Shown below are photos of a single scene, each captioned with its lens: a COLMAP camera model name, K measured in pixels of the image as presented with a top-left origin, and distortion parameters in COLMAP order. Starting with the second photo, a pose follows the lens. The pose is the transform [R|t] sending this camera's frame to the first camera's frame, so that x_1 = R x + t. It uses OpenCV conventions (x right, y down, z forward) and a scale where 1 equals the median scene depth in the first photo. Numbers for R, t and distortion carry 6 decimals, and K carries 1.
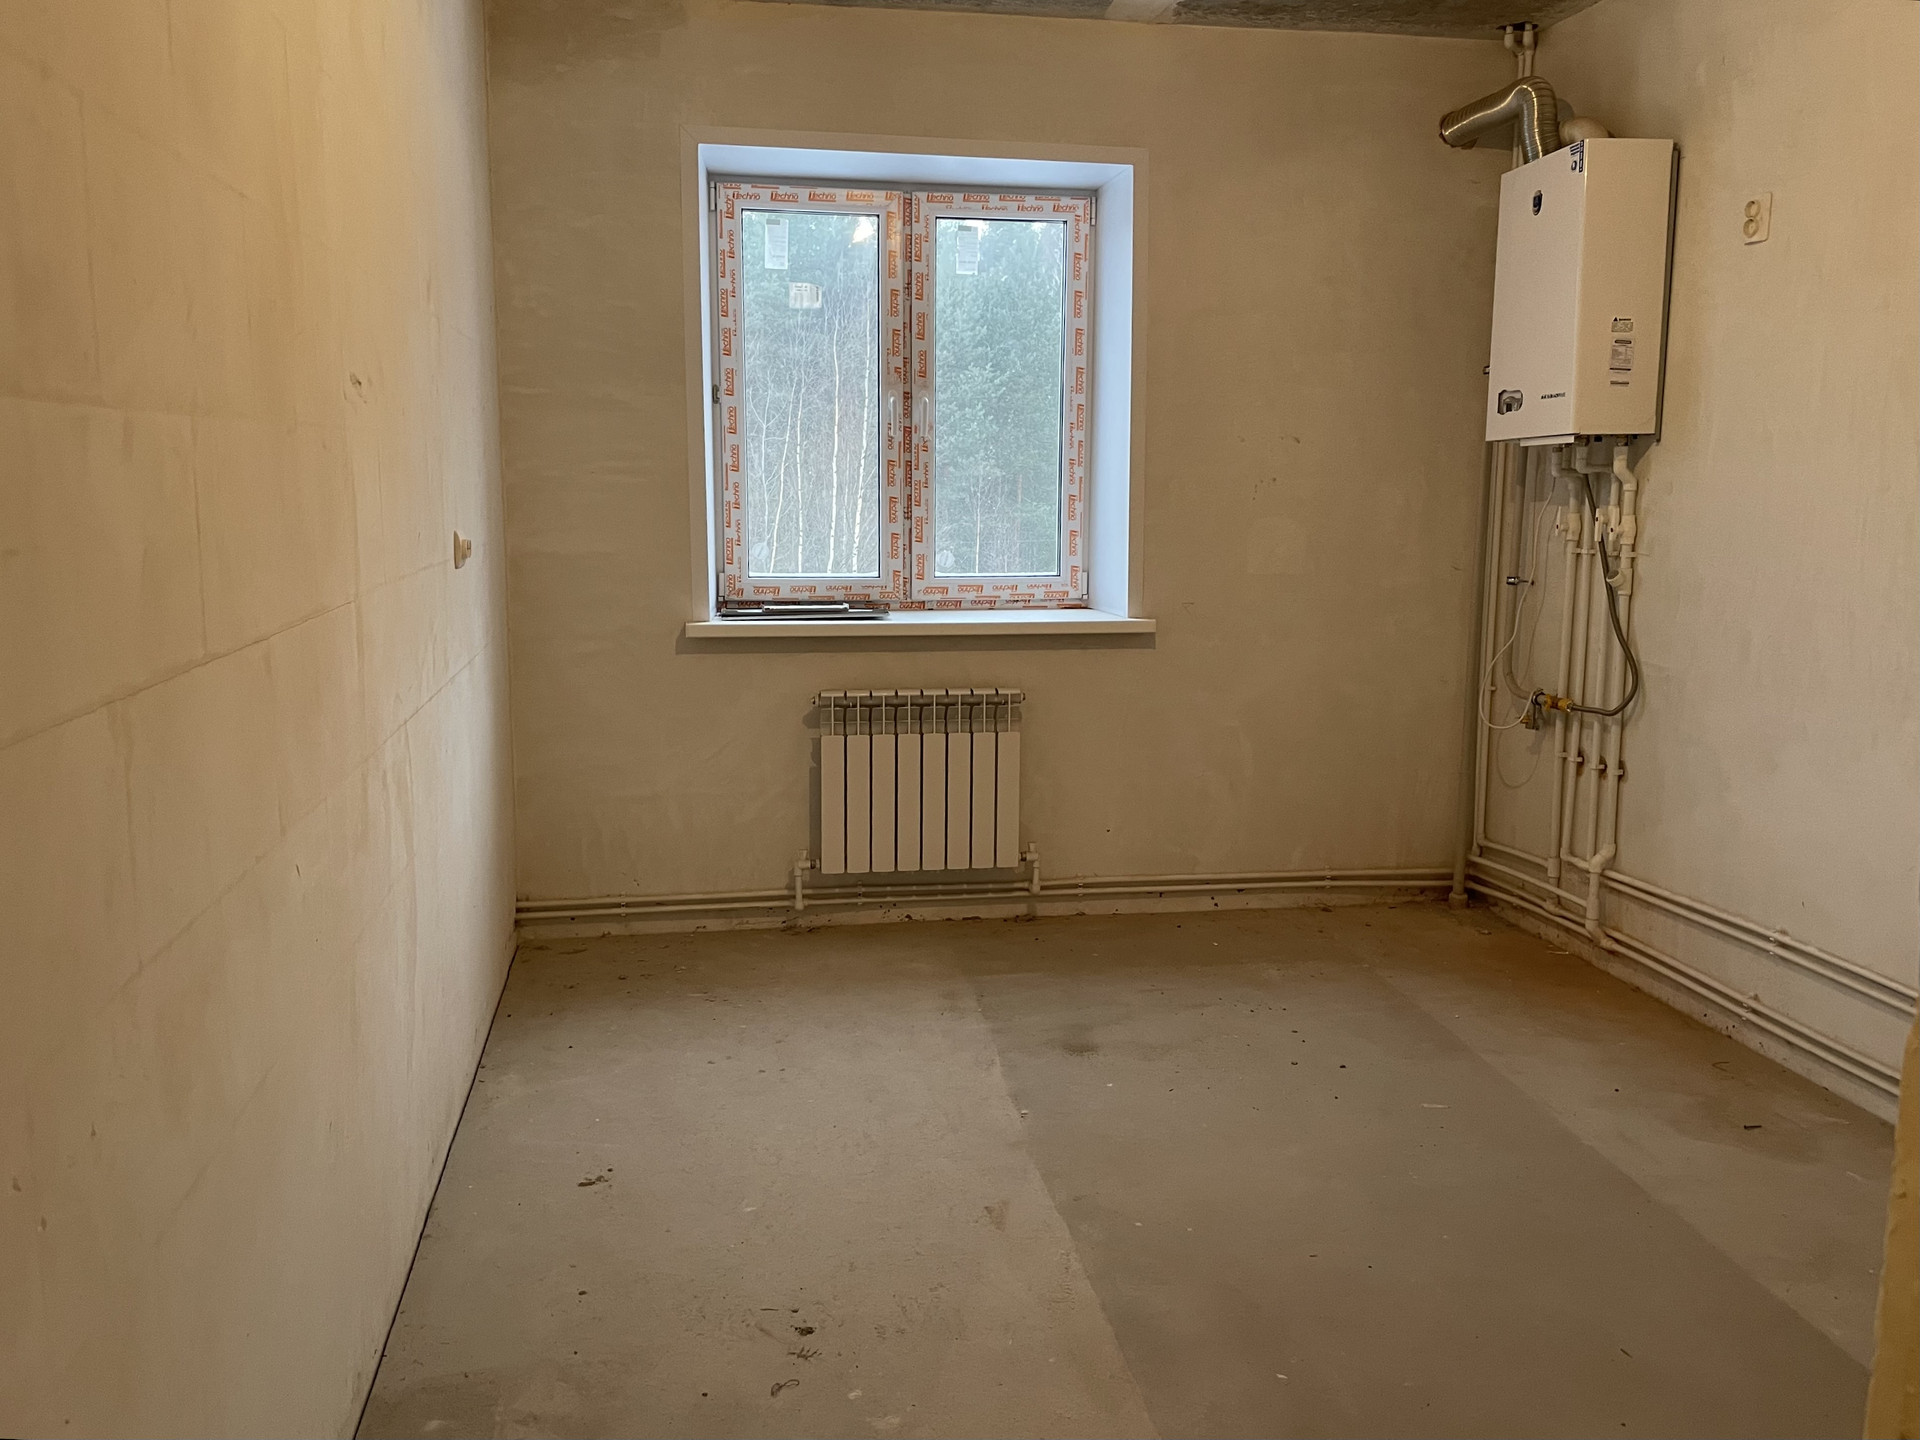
lens RADIAL K [[1496.1, 0, 973.1], [0, 1496.1, 690.4], [0, 0, 1]] dist [0.073710, -0.086201]
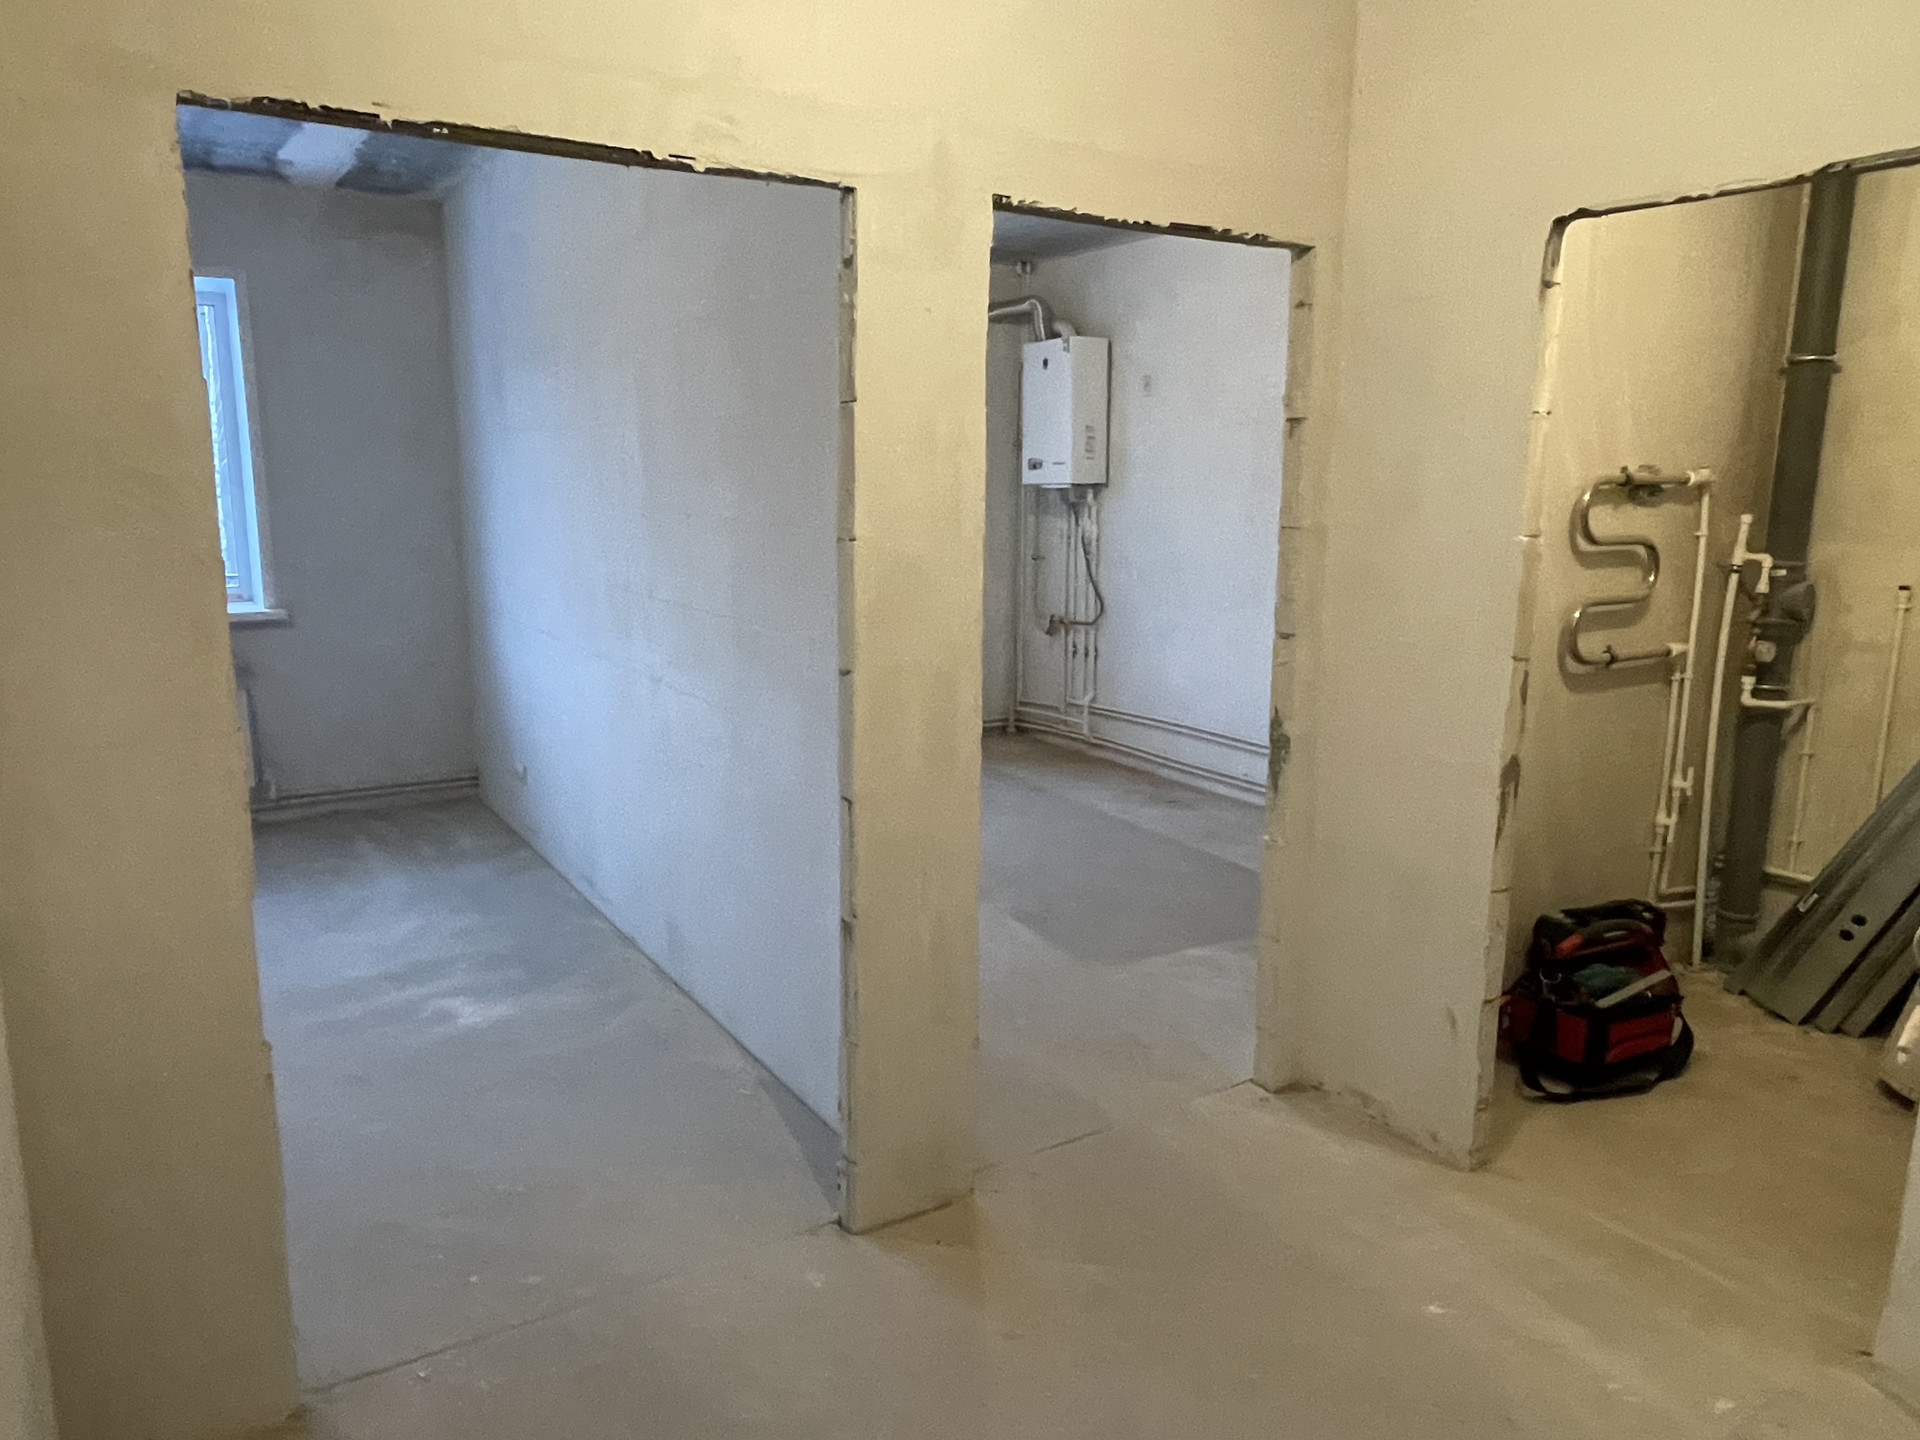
lens RADIAL K [[1315.8, 0, 970.3], [0, 1315.8, 713.8], [0, 0, 1]] dist [0.000644, 0.003790]
pose [[0.920474, -0.068977, 0.384668, -0.374413], [0.050988, 0.997084, 0.056783, 0.025440], [-0.387462, -0.032654, 0.921307, -0.504409]]
